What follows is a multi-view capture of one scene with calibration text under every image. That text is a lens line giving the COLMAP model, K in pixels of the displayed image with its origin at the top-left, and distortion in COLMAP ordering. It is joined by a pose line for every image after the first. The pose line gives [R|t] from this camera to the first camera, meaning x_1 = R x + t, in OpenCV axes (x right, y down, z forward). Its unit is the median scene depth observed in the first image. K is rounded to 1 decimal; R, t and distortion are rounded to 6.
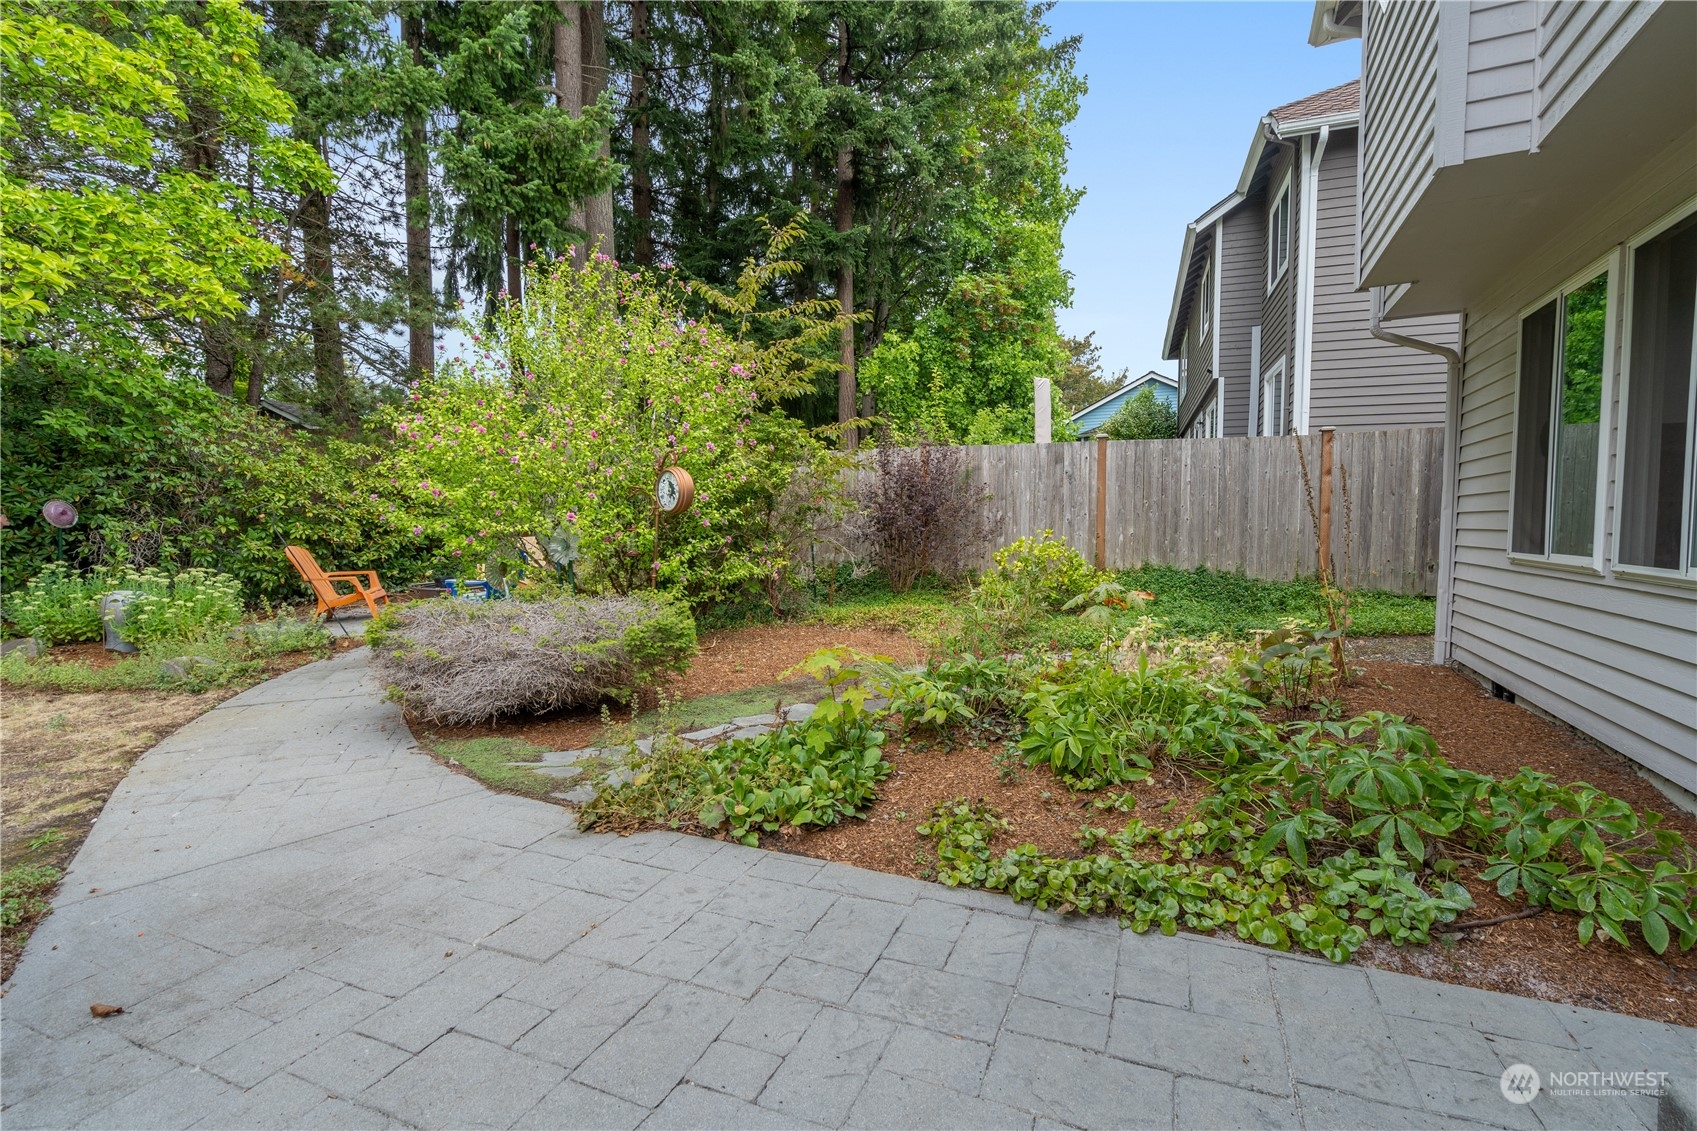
lens RADIAL K [[804.8, 0, 865.3], [0, 804.8, 560.7], [0, 0, 1]] dist [-0.007711, 0.003506]
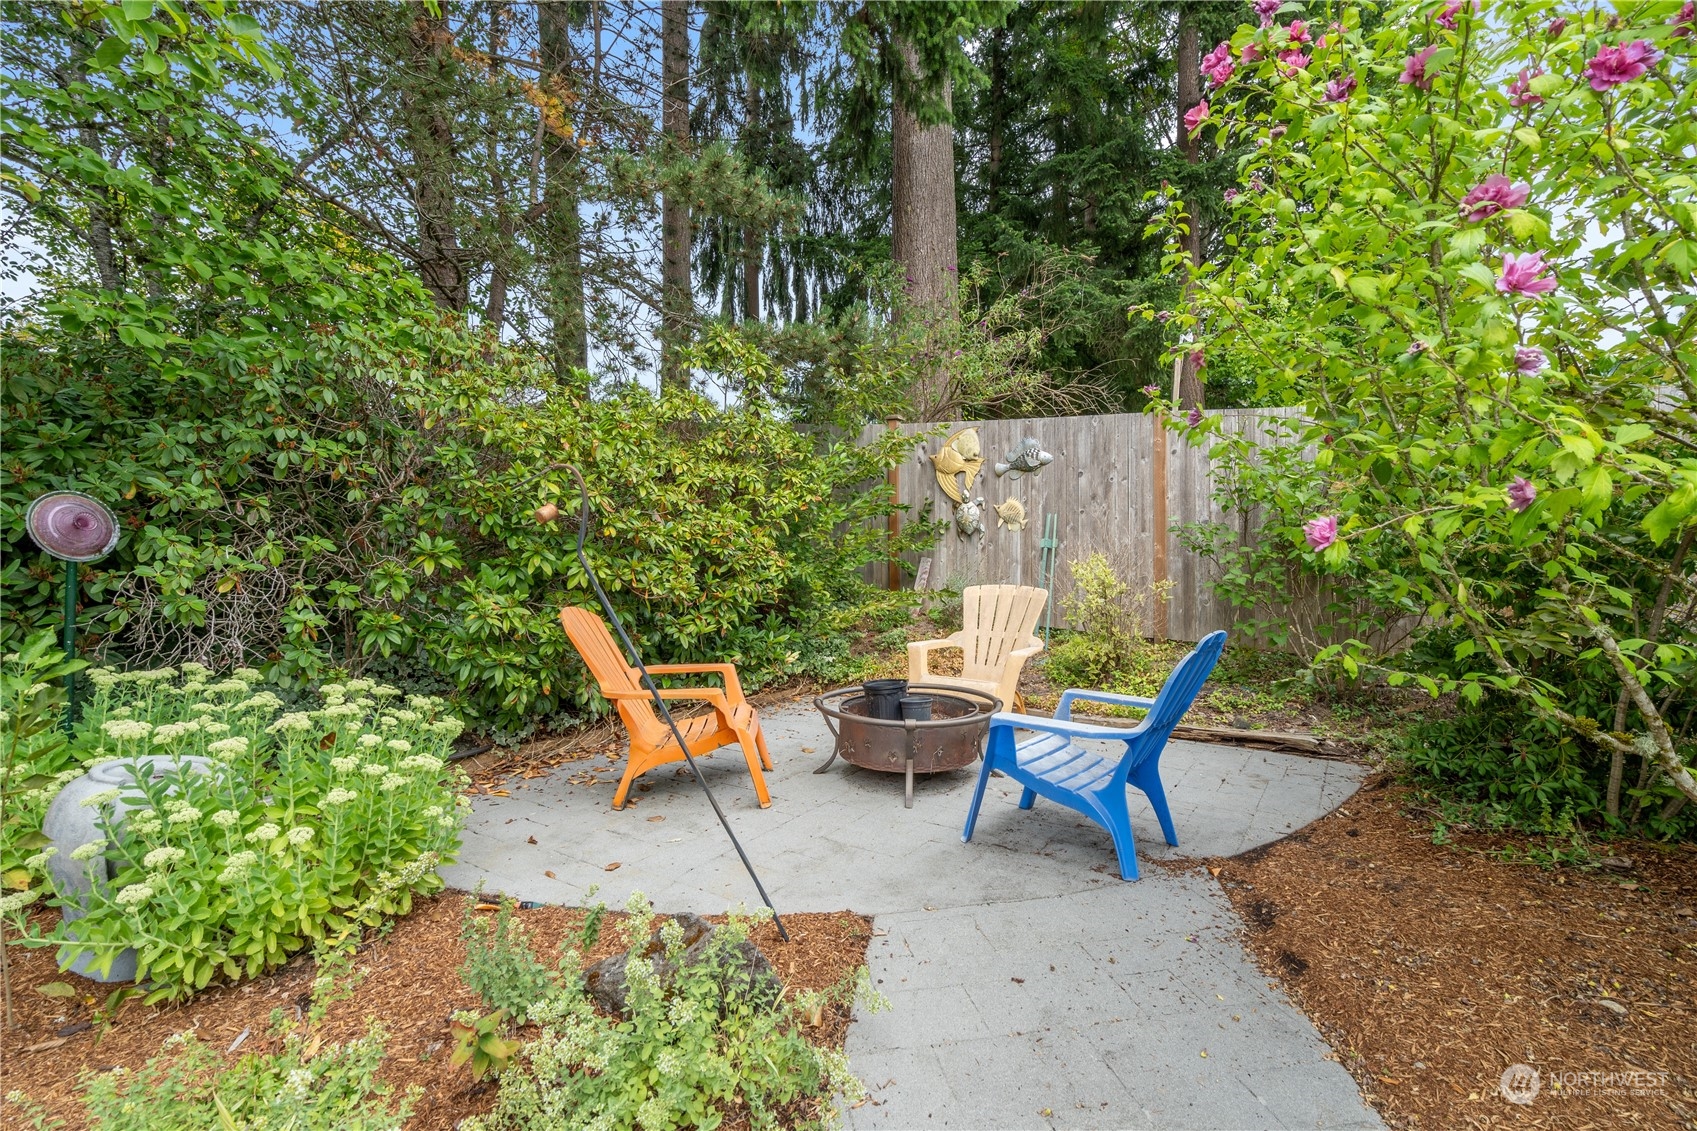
lens RADIAL K [[804.8, 0, 845.6], [0, 804.8, 556.9], [0, 0, 1]] dist [-0.007711, 0.003506]
pose [[0.978250, -0.003735, -0.207398, -0.495775], [-0.008765, 0.998201, -0.059319, -0.020903], [0.207246, 0.059846, 0.976457, 0.628765]]
